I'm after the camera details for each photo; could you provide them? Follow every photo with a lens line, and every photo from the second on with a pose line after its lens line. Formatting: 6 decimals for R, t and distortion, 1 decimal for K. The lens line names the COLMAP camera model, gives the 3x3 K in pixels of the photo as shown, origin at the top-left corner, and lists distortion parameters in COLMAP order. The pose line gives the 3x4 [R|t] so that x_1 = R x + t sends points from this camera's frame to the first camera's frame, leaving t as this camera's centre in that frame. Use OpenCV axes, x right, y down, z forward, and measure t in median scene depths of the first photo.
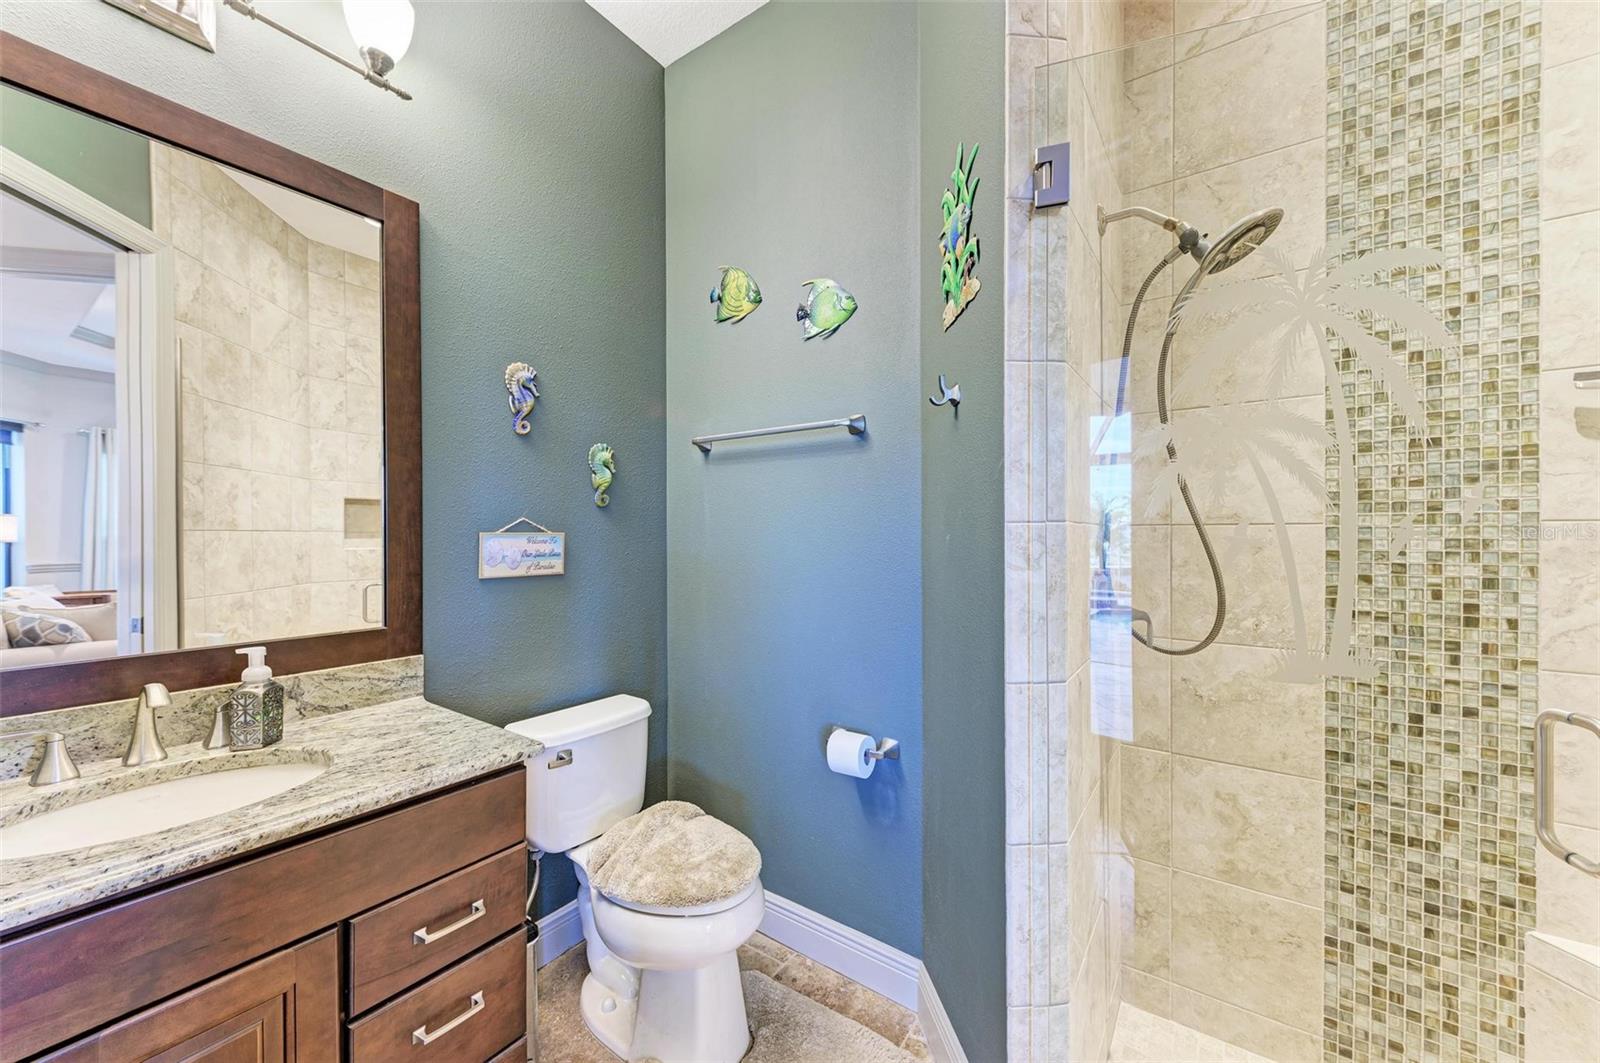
lens RADIAL K [[597.1, 0, 802.1], [0, 597.1, 535.3], [0, 0, 1]] dist [0.014605, -0.002016]
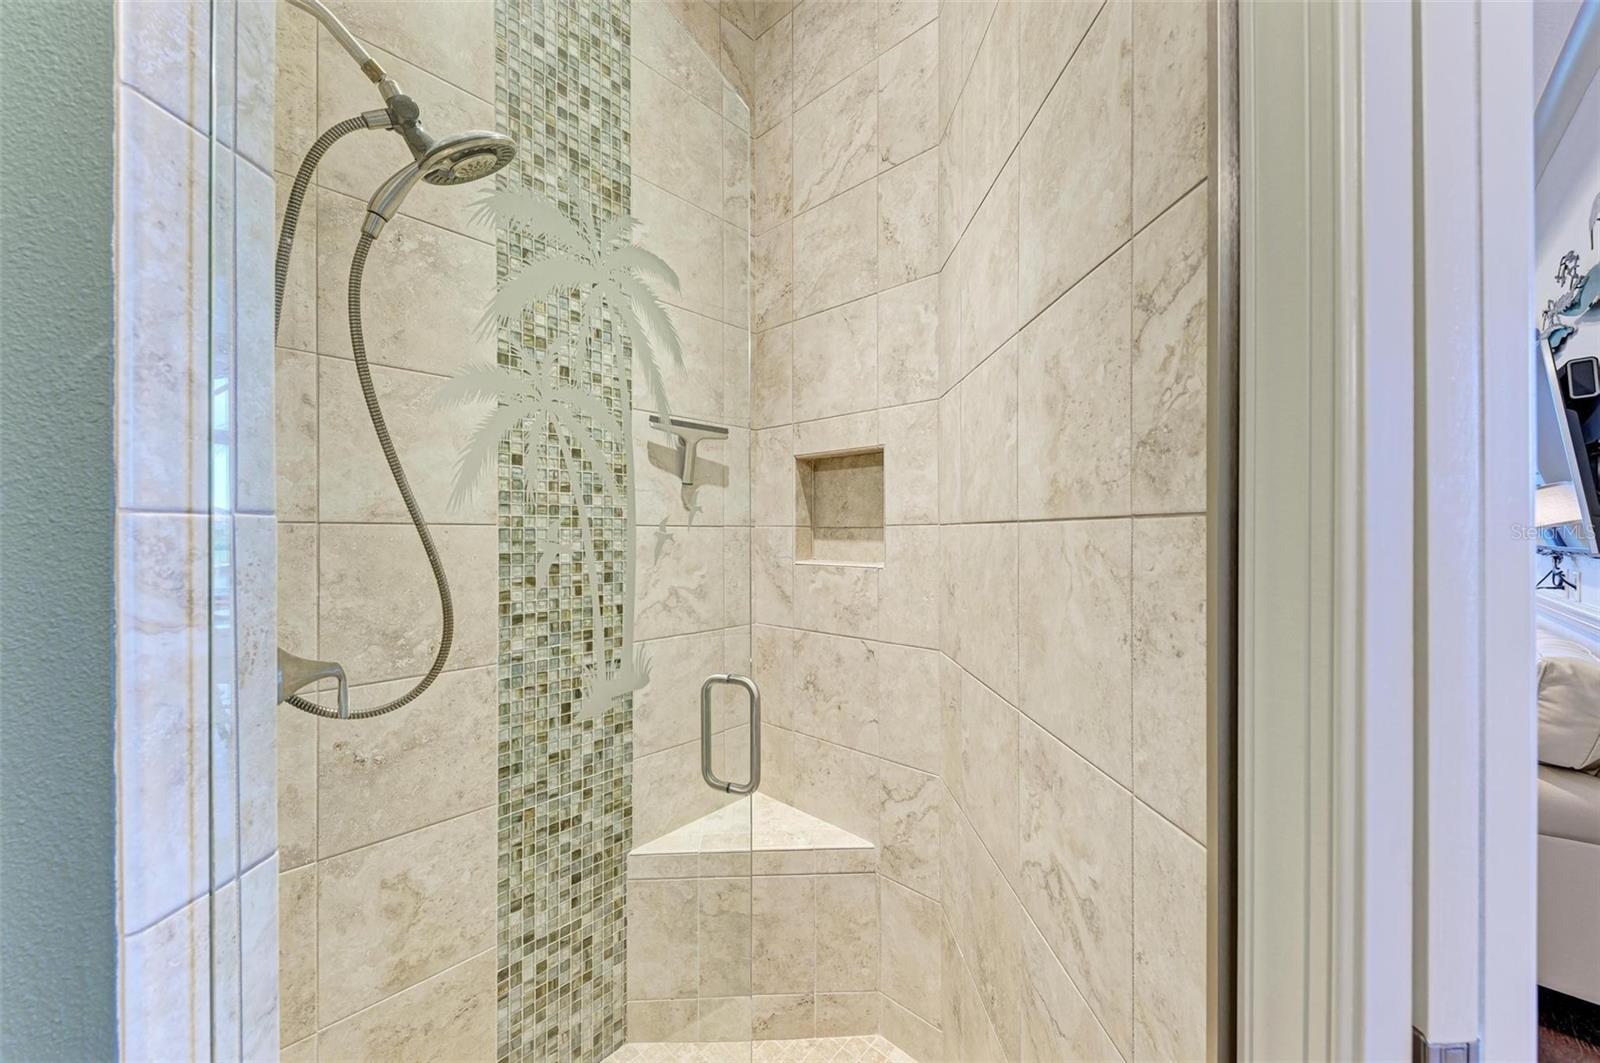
lens RADIAL K [[597.1, 0, 814.5], [0, 597.1, 532.6], [0, 0, 1]] dist [0.014605, -0.002016]
pose [[0.126829, 0.002684, 0.991921, 0.014075], [0.000182, 0.999996, -0.002729, -0.005116], [-0.991925, 0.000527, 0.126828, 0.430159]]
